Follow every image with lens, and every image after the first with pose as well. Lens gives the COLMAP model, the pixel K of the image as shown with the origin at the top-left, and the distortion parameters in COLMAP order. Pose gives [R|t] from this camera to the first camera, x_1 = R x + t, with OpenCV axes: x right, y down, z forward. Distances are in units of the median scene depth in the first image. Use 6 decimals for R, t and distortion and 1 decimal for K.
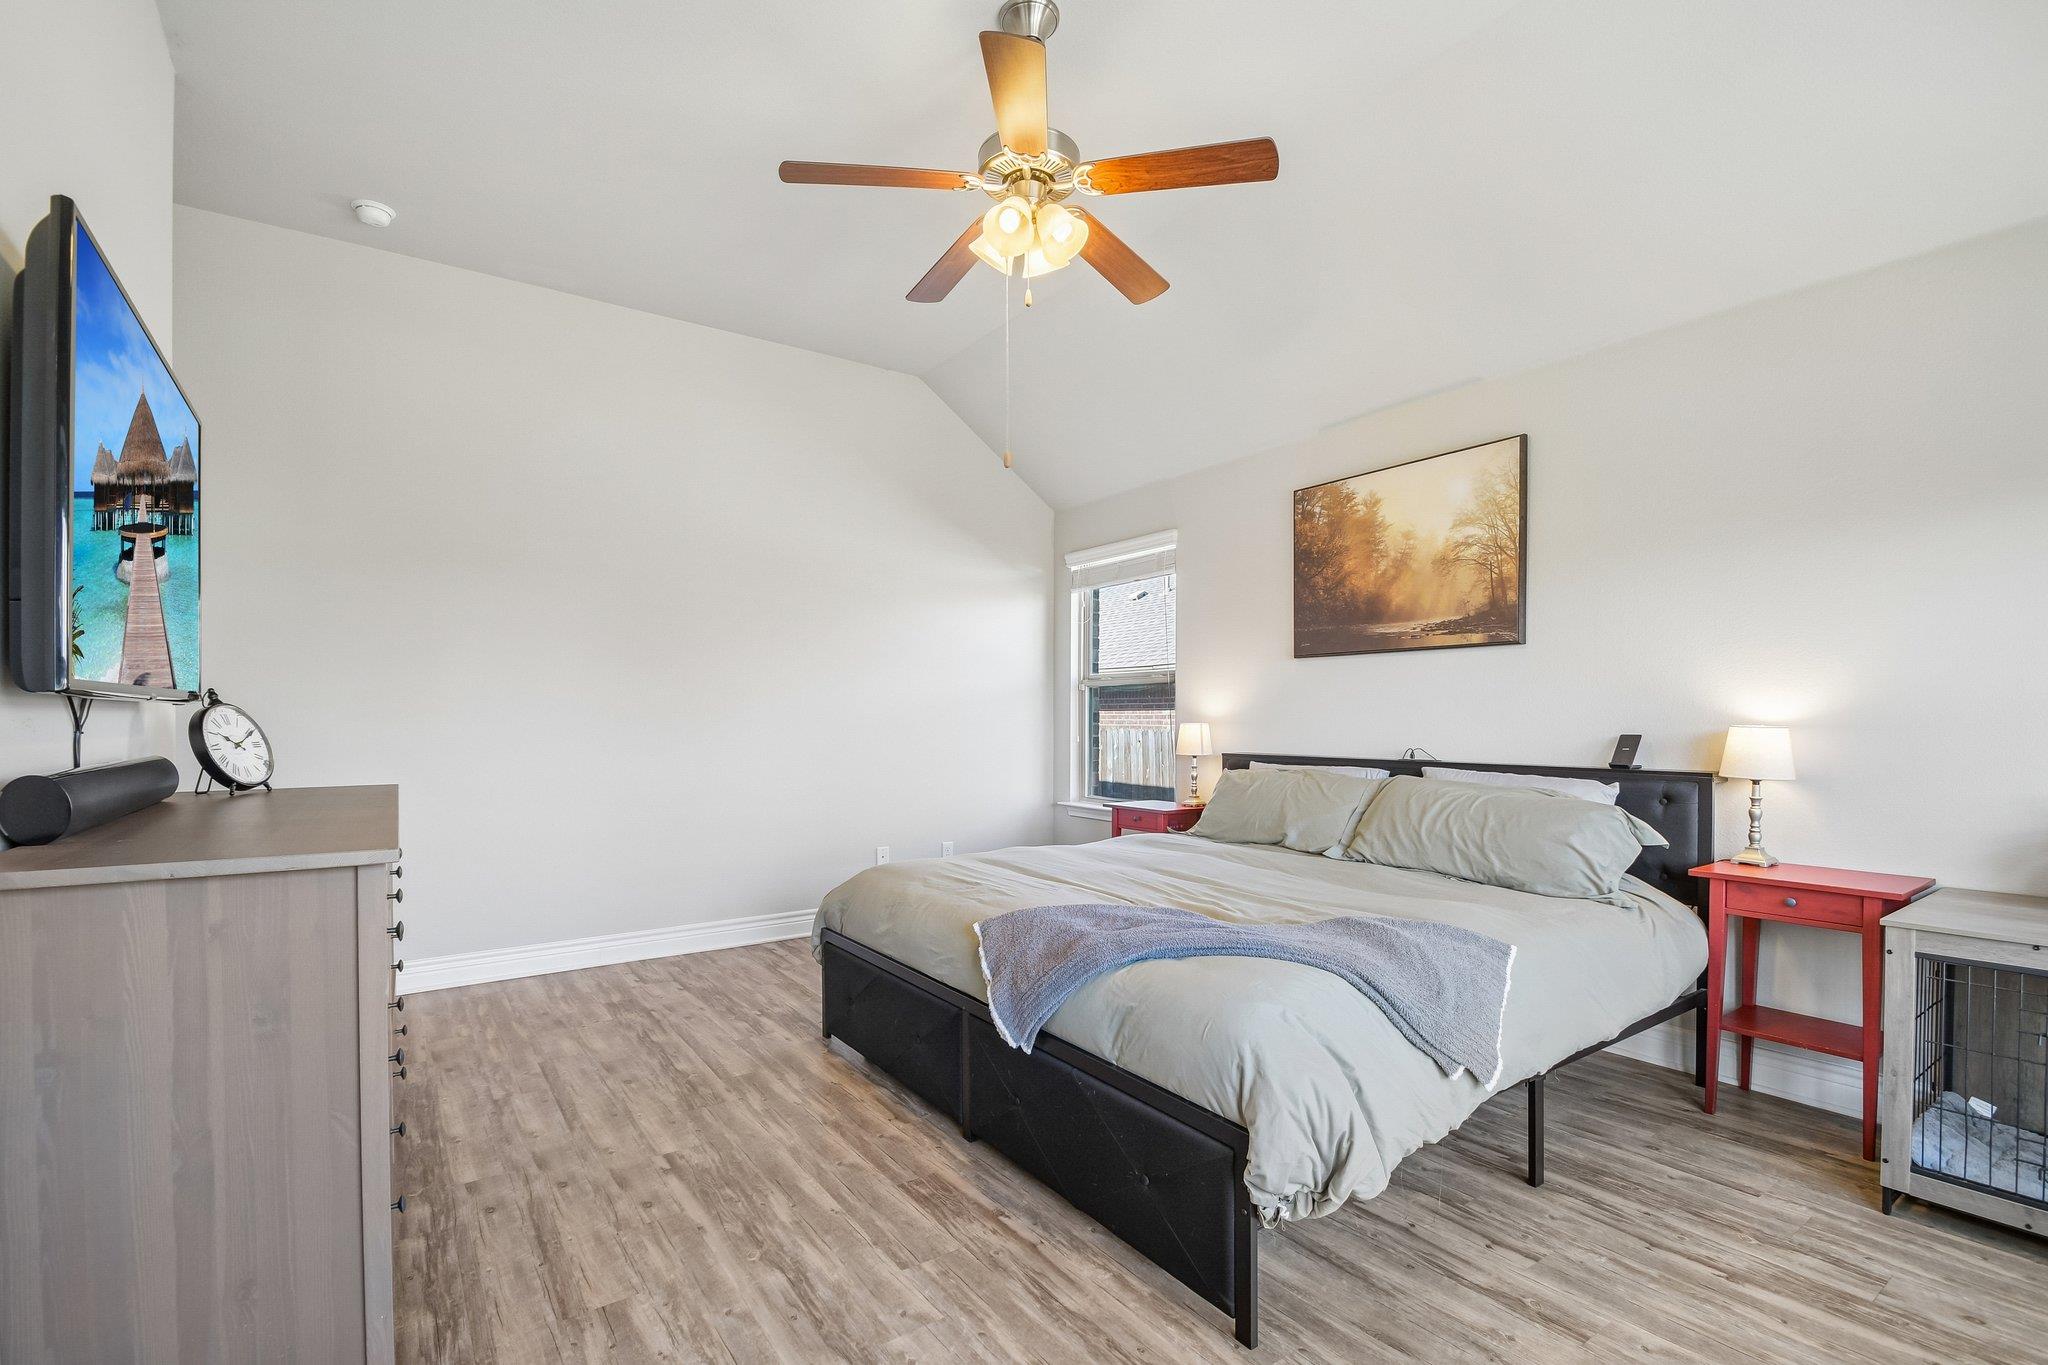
lens RADIAL K [[928.7, 0, 1021.4], [0, 928.7, 723.1], [0, 0, 1]] dist [-0.001422, -0.000151]
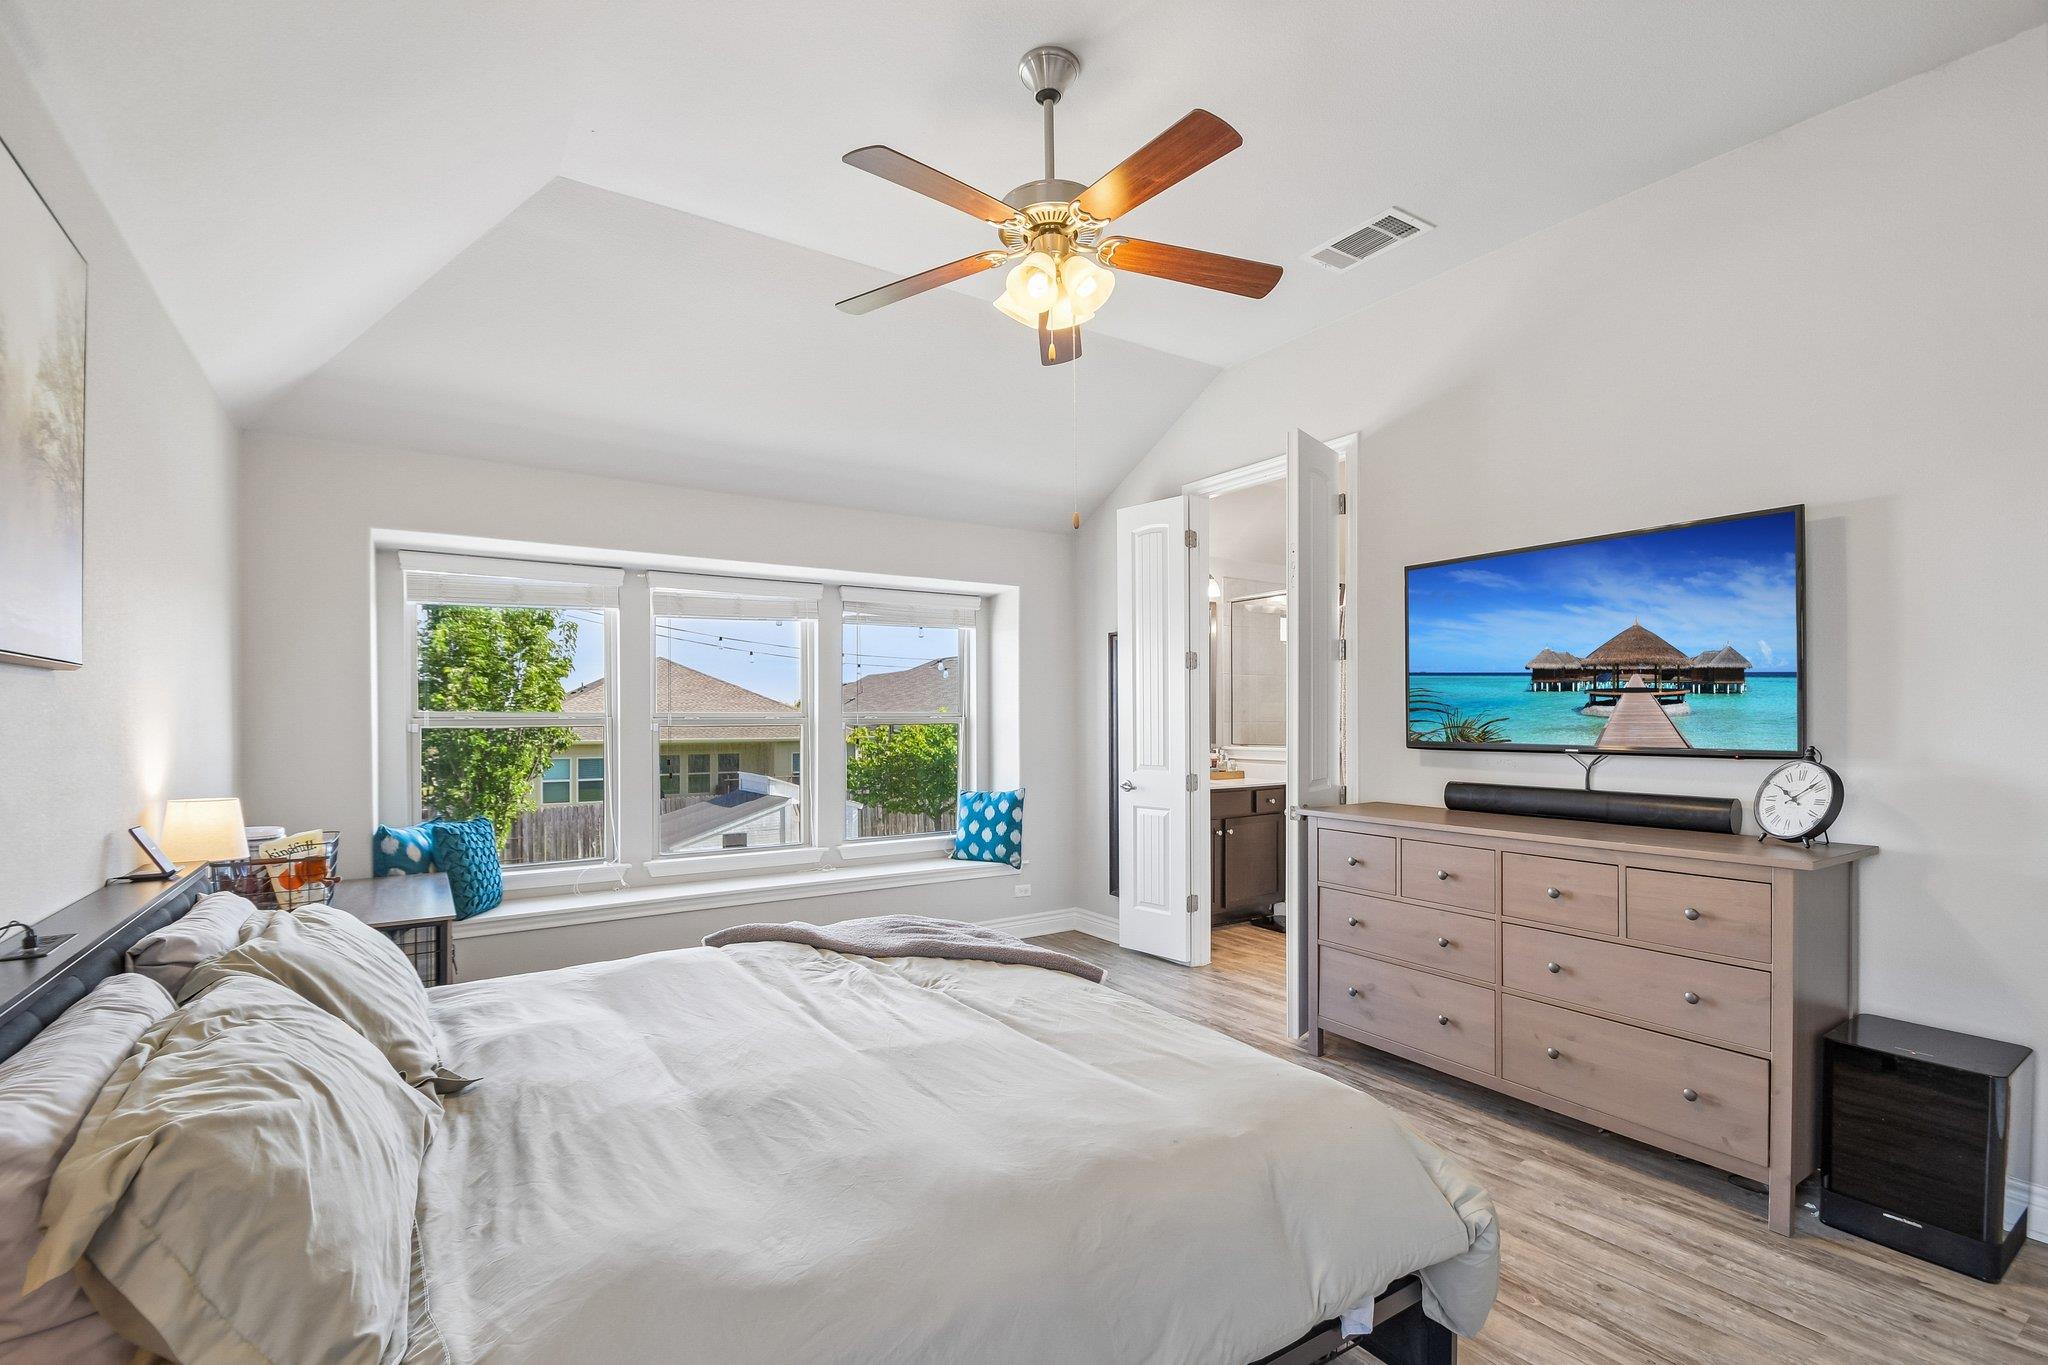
lens RADIAL K [[902.1, 0, 1025.2], [0, 902.1, 710.3], [0, 0, 1]] dist [0.031542, 0.000085]
pose [[-0.999718, 0.006492, 0.022853, 0.009991], [0.006478, 0.999979, -0.000704, -0.056193], [-0.022857, -0.000556, -0.999739, 1.401043]]
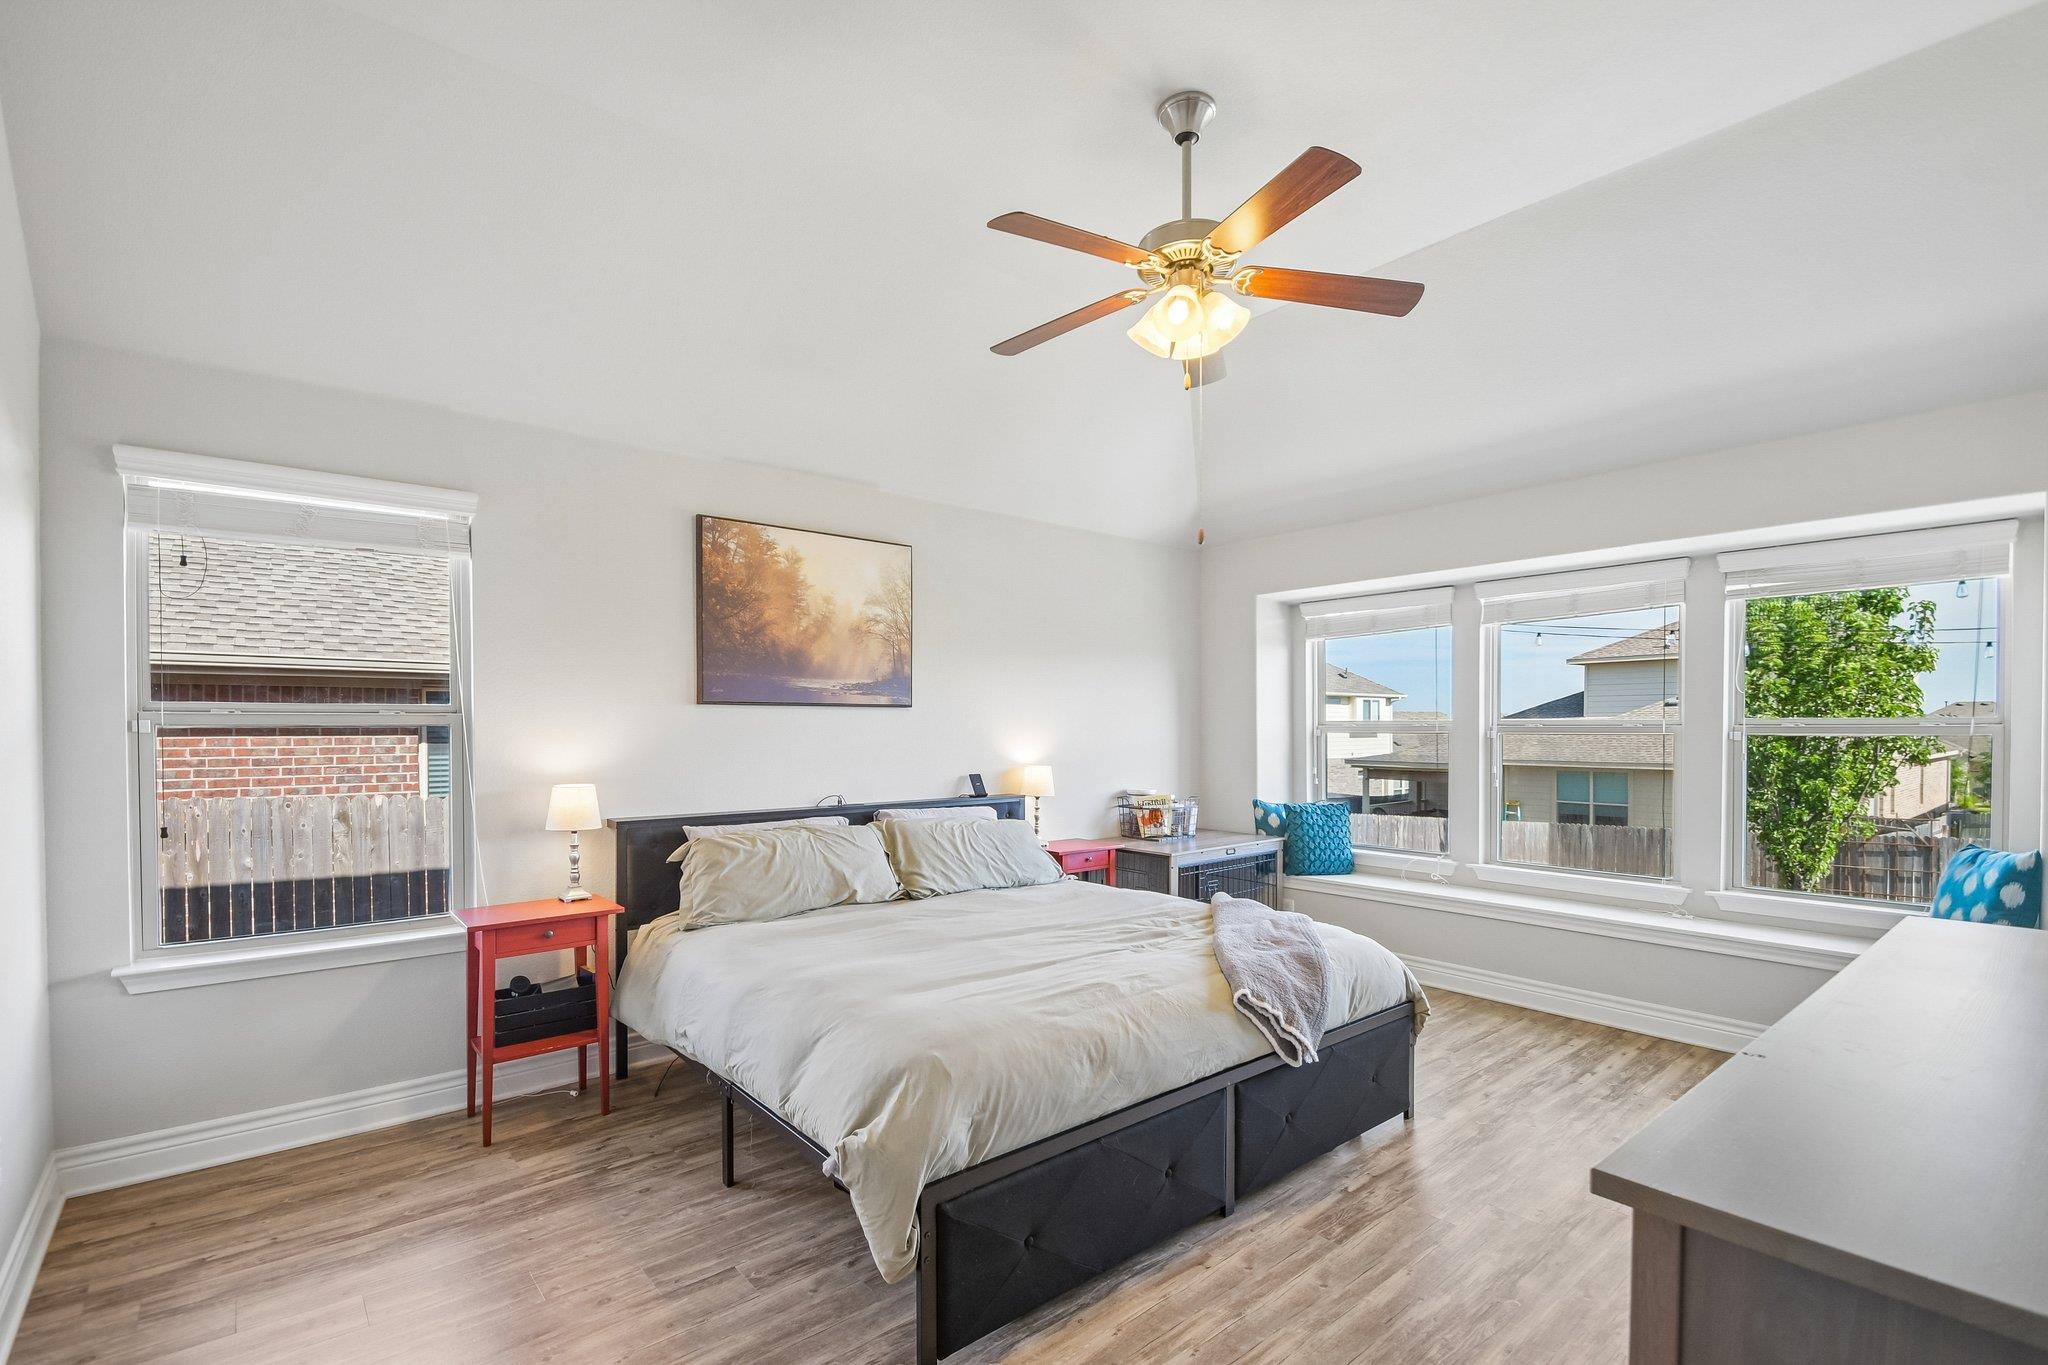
lens RADIAL K [[928.7, 0, 1021.4], [0, 928.7, 723.1], [0, 0, 1]] dist [-0.001422, -0.000151]
pose [[-0.097355, 0.006829, 0.995226, -0.720744], [0.009319, 0.999939, -0.005949, -0.051541], [-0.995206, 0.008695, -0.097413, 0.921023]]
